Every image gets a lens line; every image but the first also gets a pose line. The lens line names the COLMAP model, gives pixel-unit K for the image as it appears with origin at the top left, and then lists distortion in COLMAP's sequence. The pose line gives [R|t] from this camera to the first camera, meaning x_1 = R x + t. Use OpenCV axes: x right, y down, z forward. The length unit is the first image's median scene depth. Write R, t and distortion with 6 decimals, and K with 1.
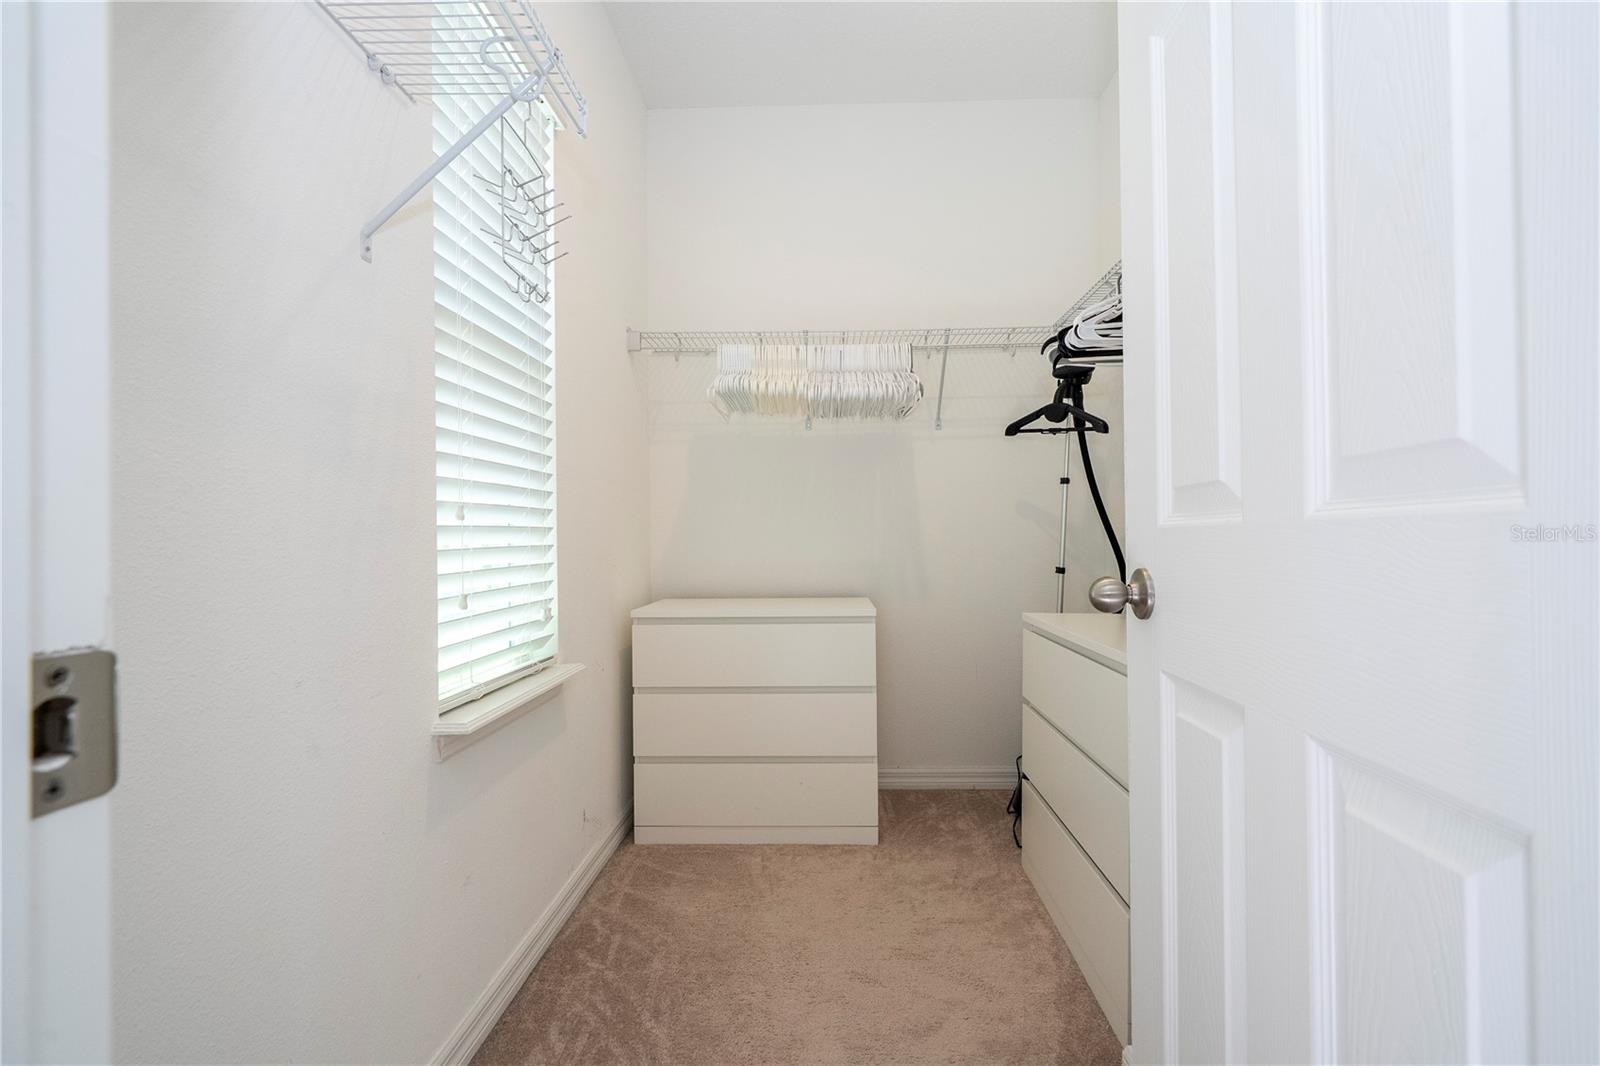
lens RADIAL K [[726.4, 0, 796.6], [0, 726.4, 542.2], [0, 0, 1]] dist [0.001146, 0.001621]
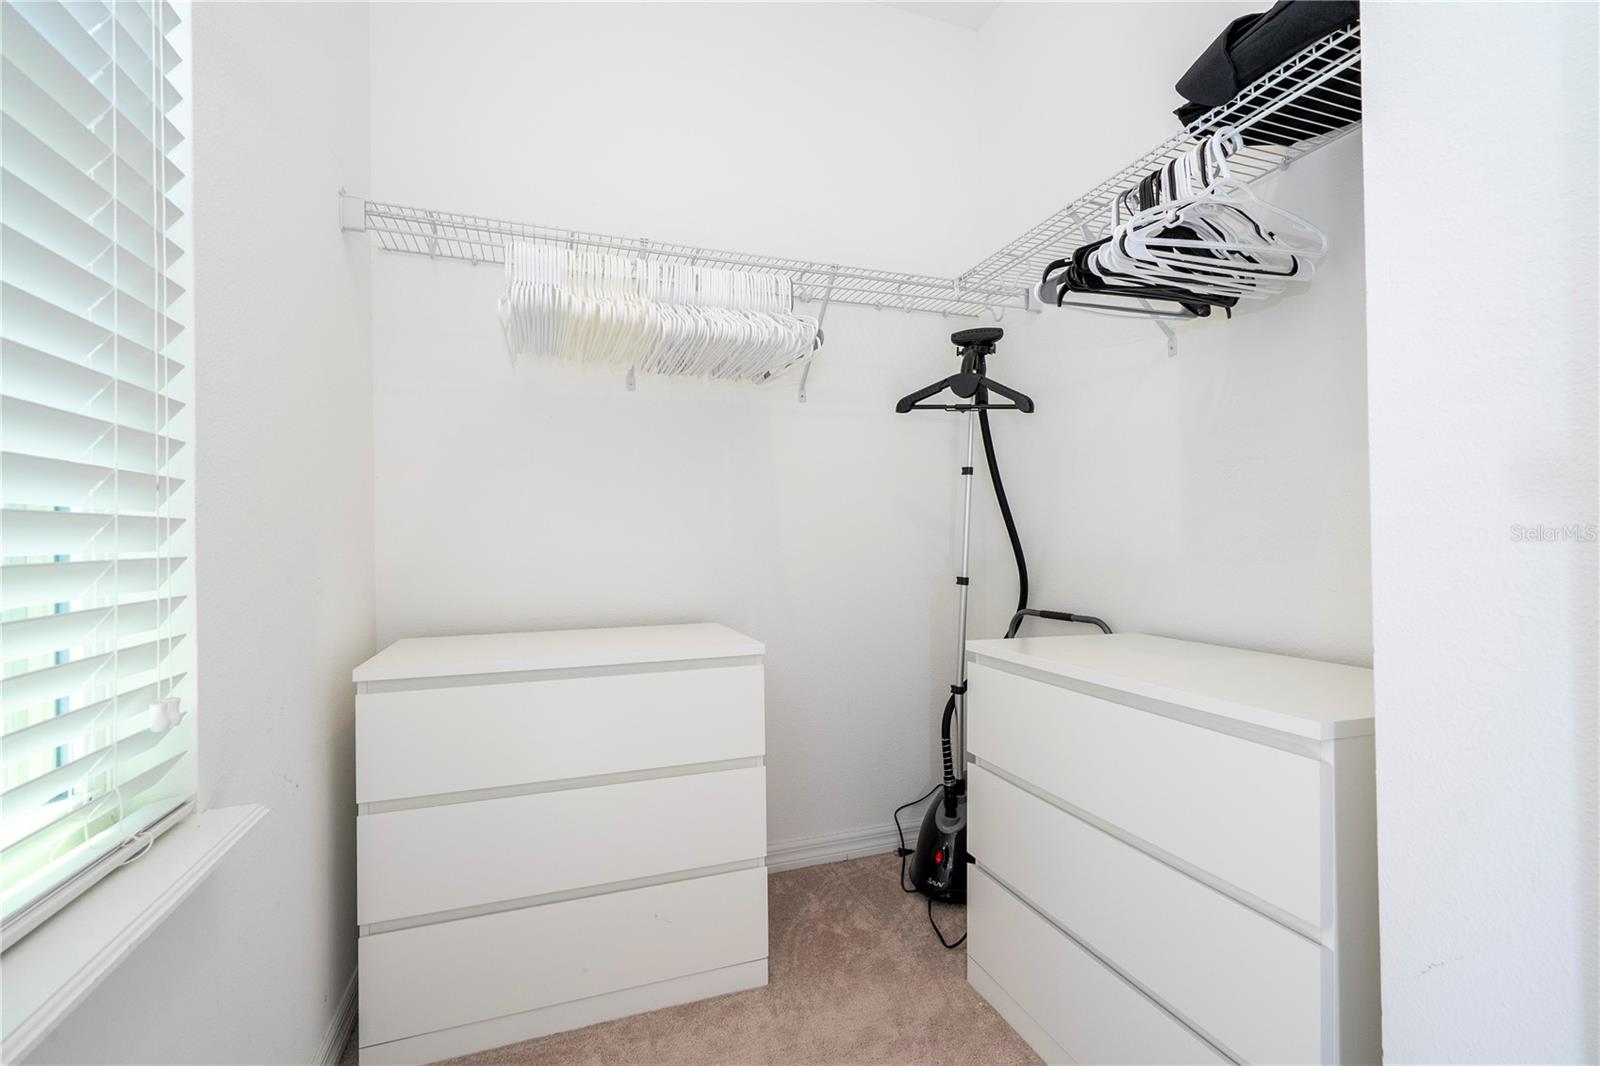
lens RADIAL K [[726.4, 0, 804.0], [0, 726.4, 539.5], [0, 0, 1]] dist [0.001146, 0.001621]
pose [[0.925615, -0.002373, 0.378460, -0.114264], [0.006510, 0.999932, -0.009651, -0.000994], [-0.378411, 0.011397, 0.925567, 0.330979]]
